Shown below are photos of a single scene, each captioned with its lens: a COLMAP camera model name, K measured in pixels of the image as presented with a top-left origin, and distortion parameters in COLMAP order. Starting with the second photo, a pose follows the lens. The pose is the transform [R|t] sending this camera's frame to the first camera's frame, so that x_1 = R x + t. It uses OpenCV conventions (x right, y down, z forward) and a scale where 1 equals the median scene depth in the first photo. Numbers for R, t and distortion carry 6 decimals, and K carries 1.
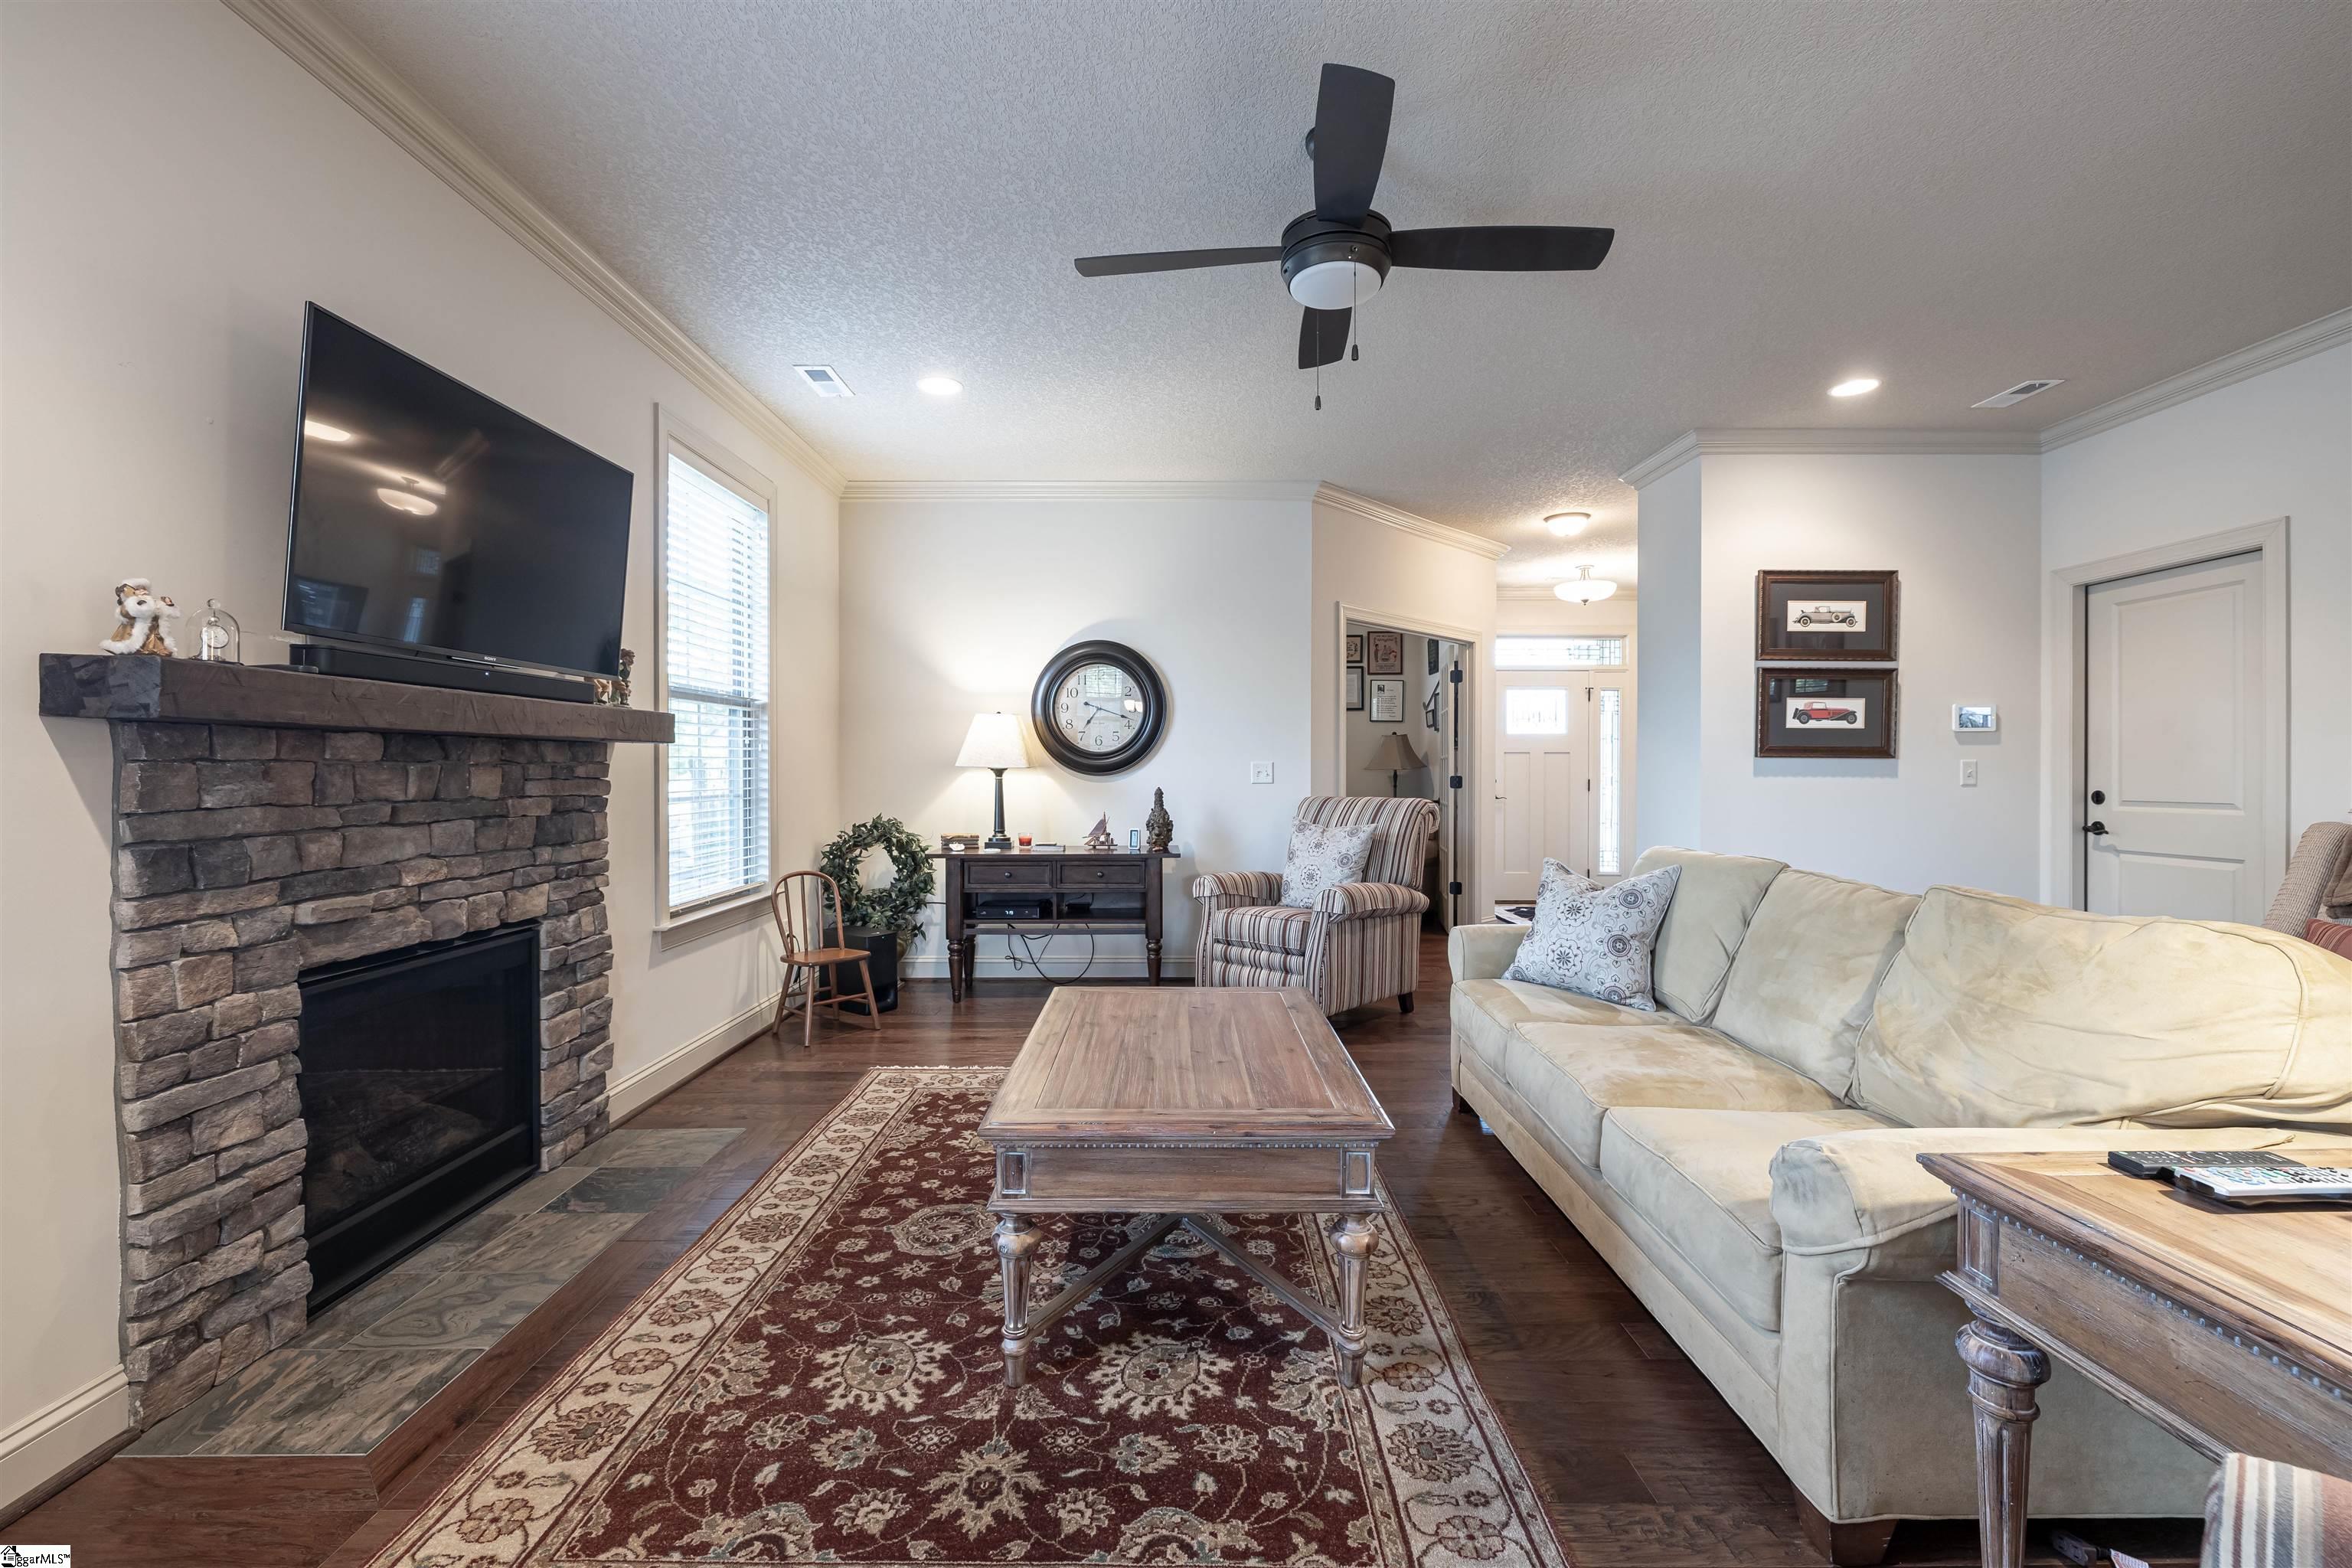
lens RADIAL K [[982.8, 0, 1177.2], [0, 982.8, 771.1], [0, 0, 1]] dist [0.000517, -0.000103]
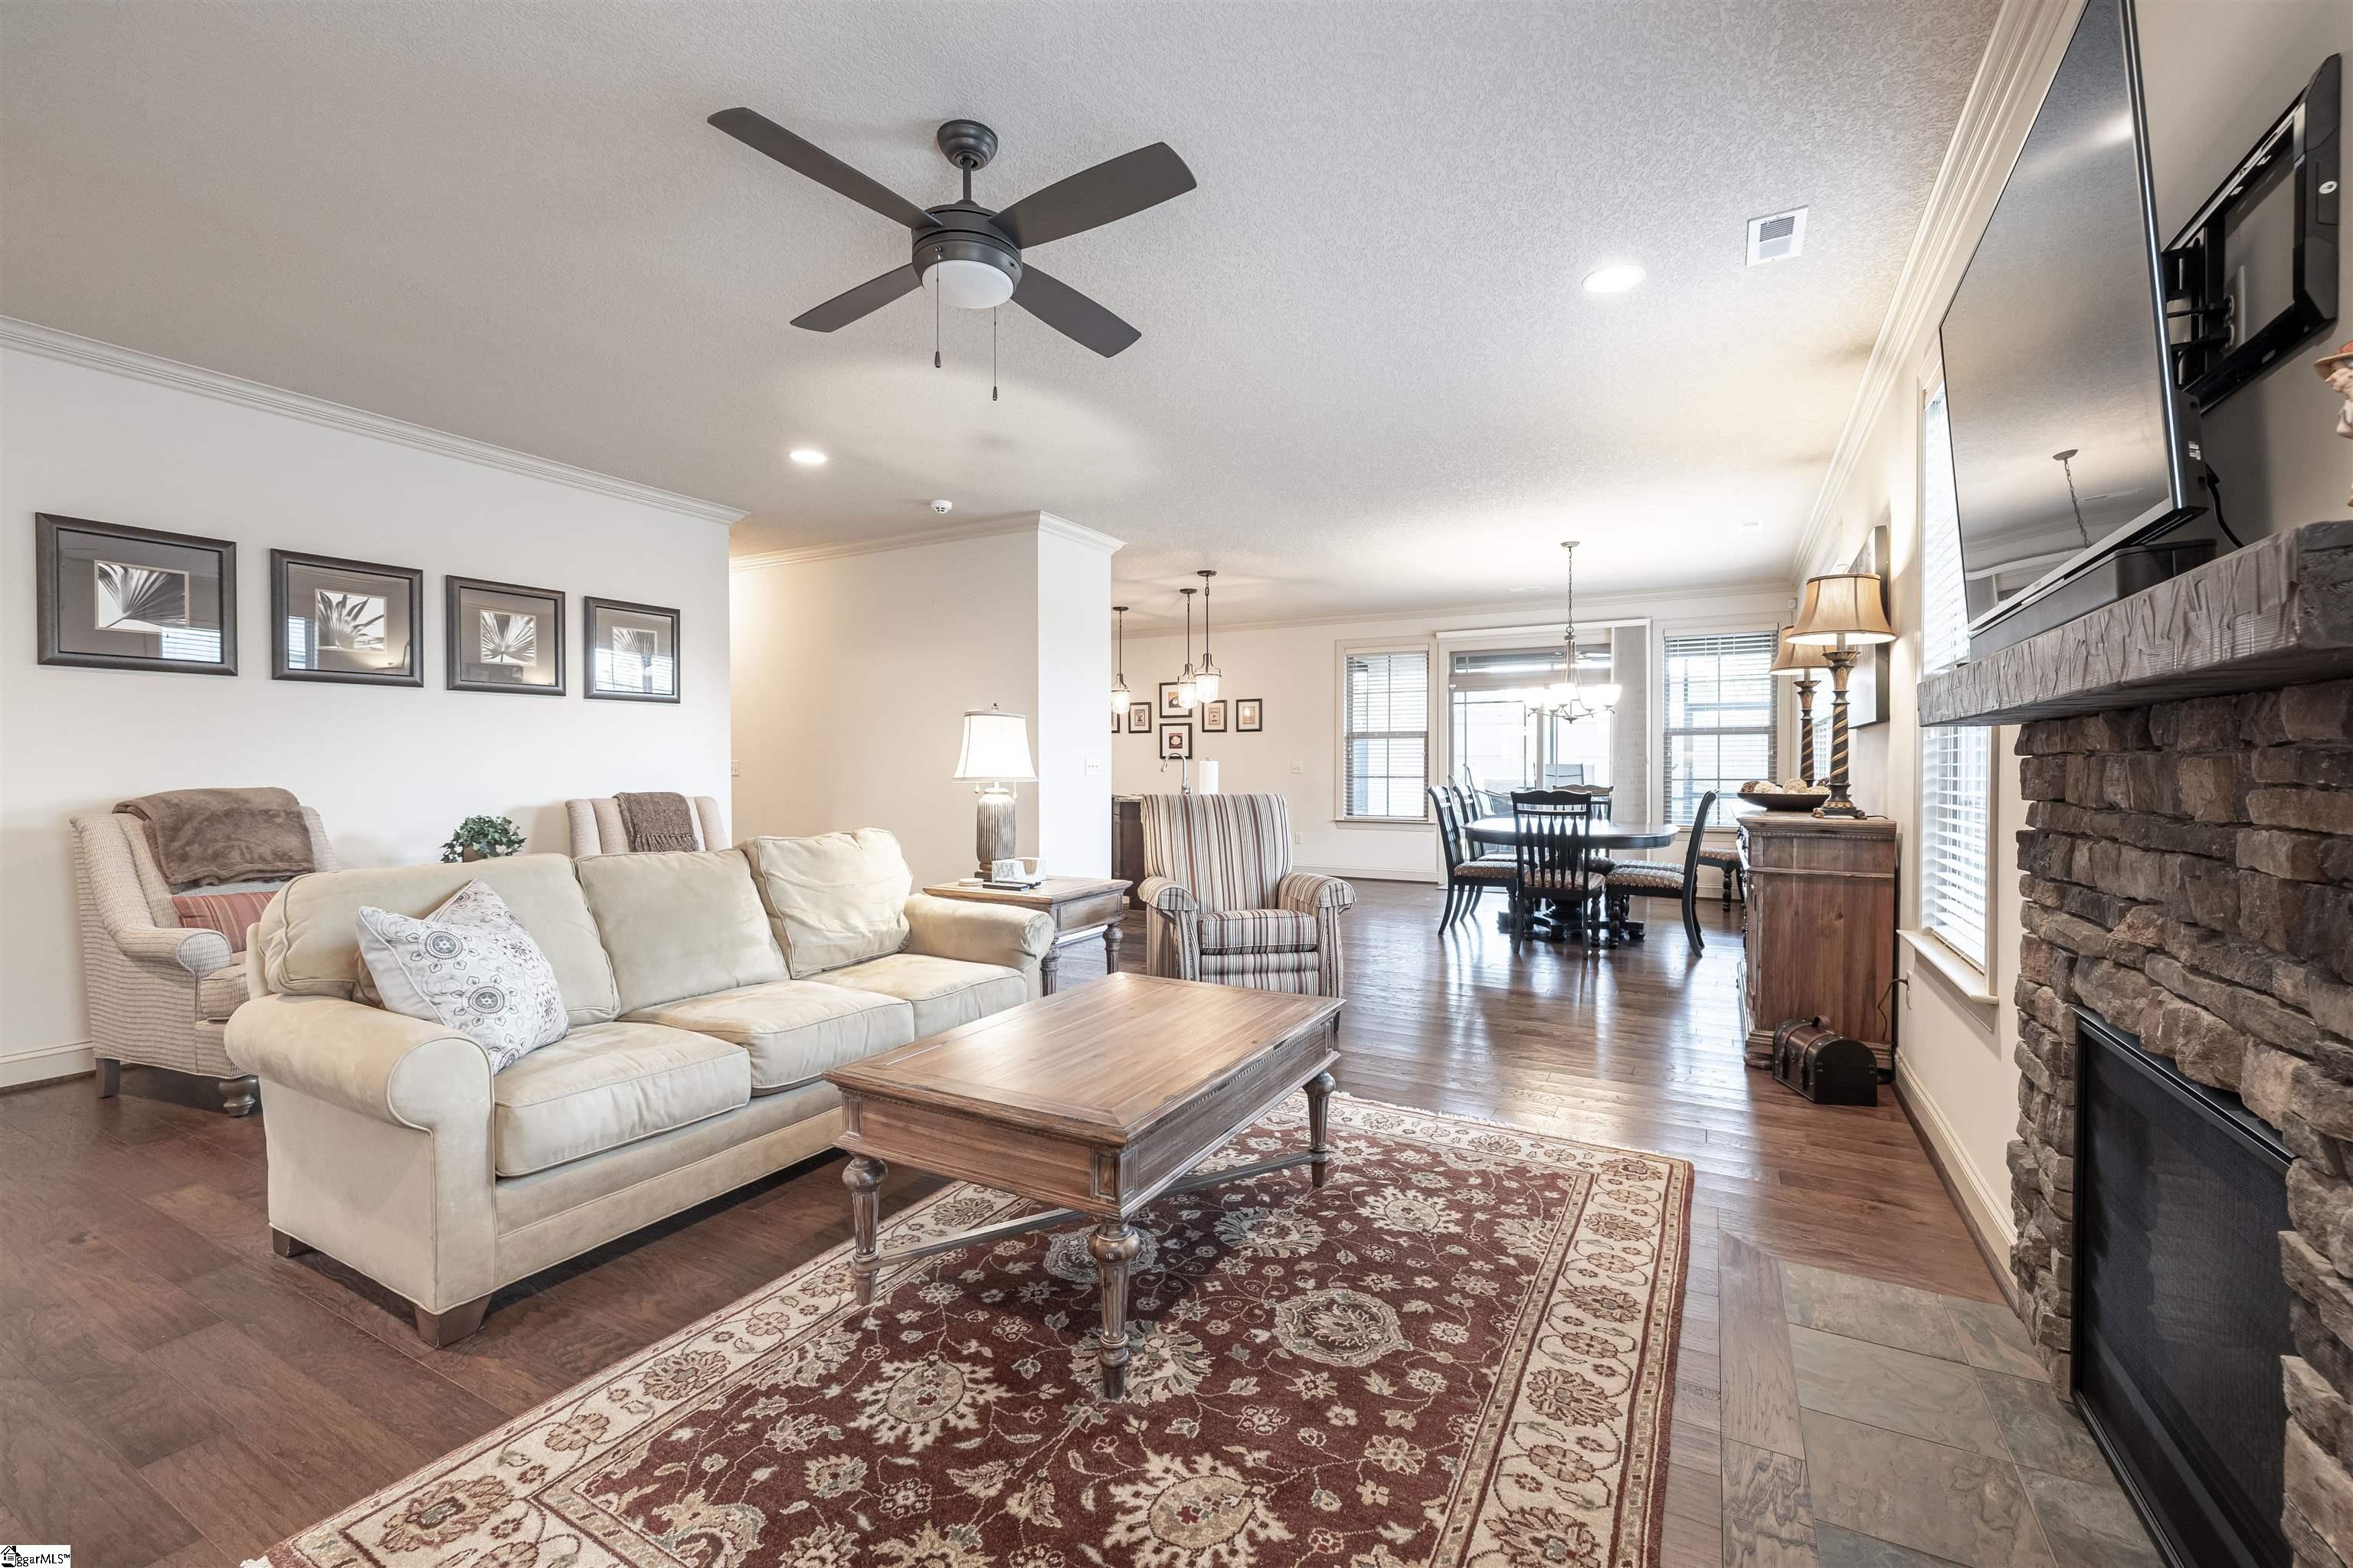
lens RADIAL K [[983.2, 0, 1177.7], [0, 983.2, 771.1], [0, 0, 1]] dist [0.000517, -0.000103]
pose [[-0.874856, -0.001234, 0.484381, -0.453472], [0.001979, 0.999979, 0.006122, -0.000255], [-0.484378, 0.006314, -0.874836, 1.565889]]
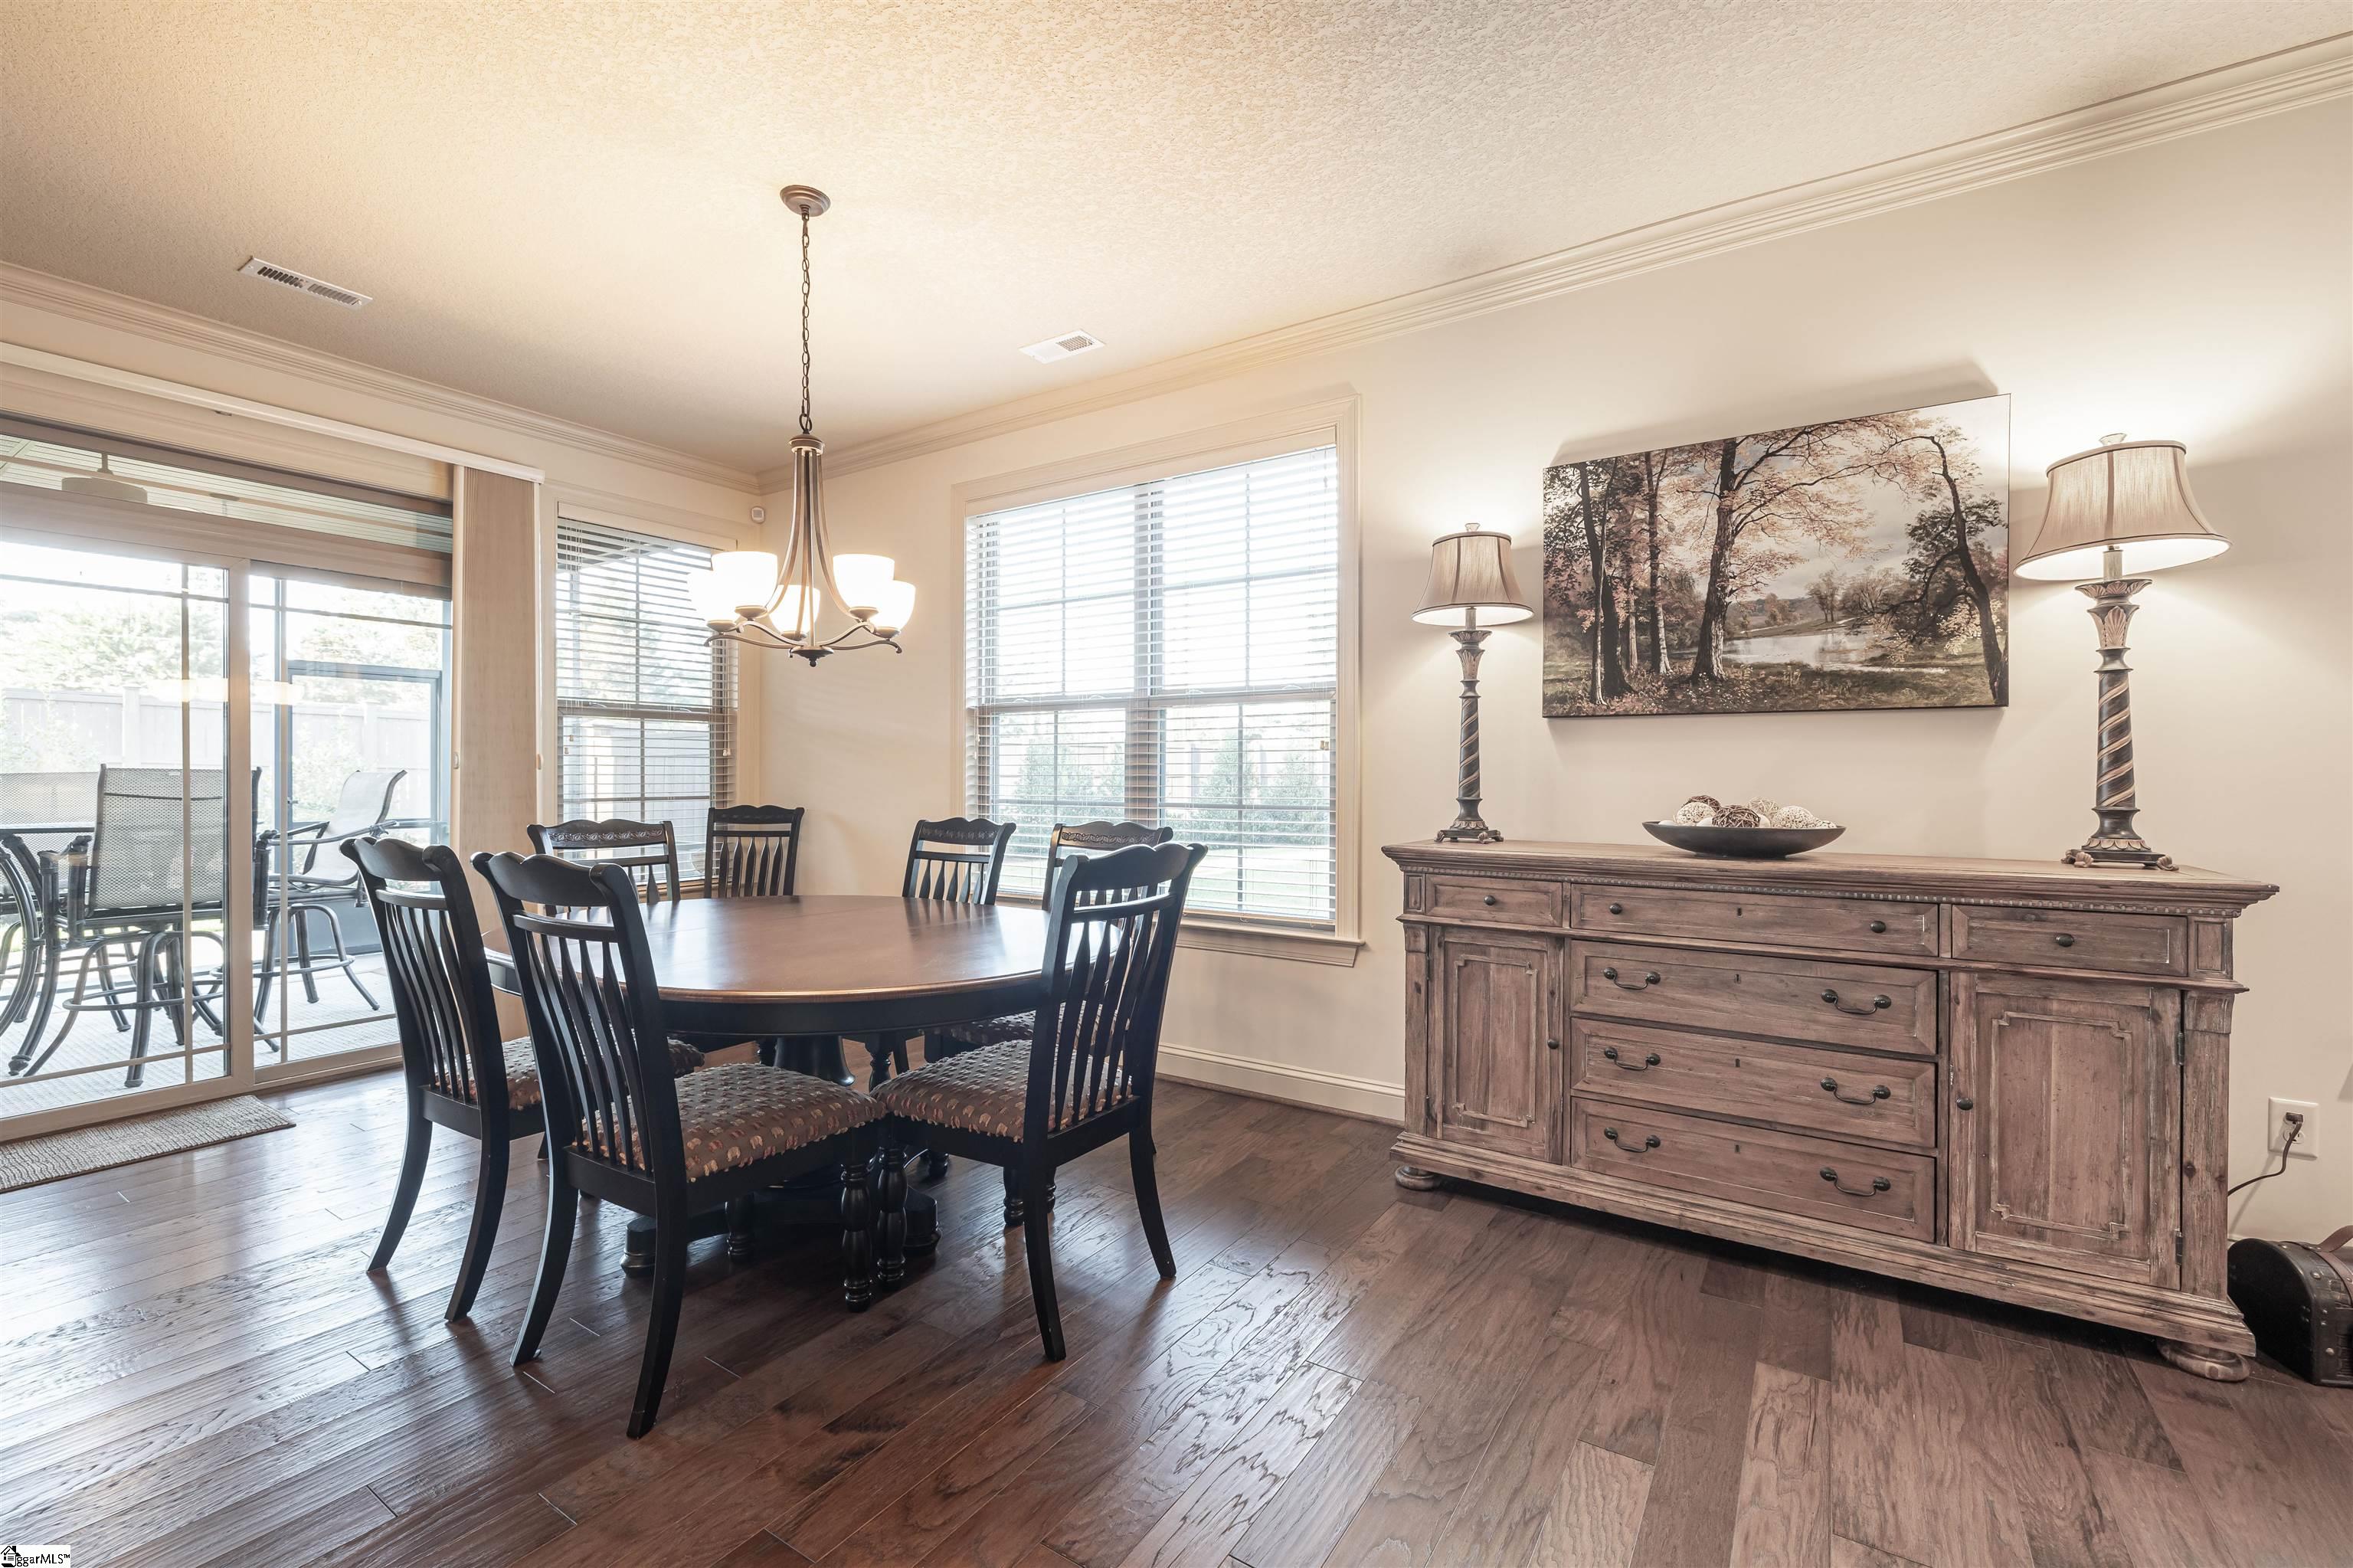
lens RADIAL K [[983.2, 0, 1177.7], [0, 983.2, 771.1], [0, 0, 1]] dist [0.000517, -0.000103]
pose [[-0.561364, -0.003229, -0.827563, 0.490728], [-0.001857, 0.999995, -0.002642, 0.000613], [0.827567, 0.000054, -0.561367, -0.334230]]
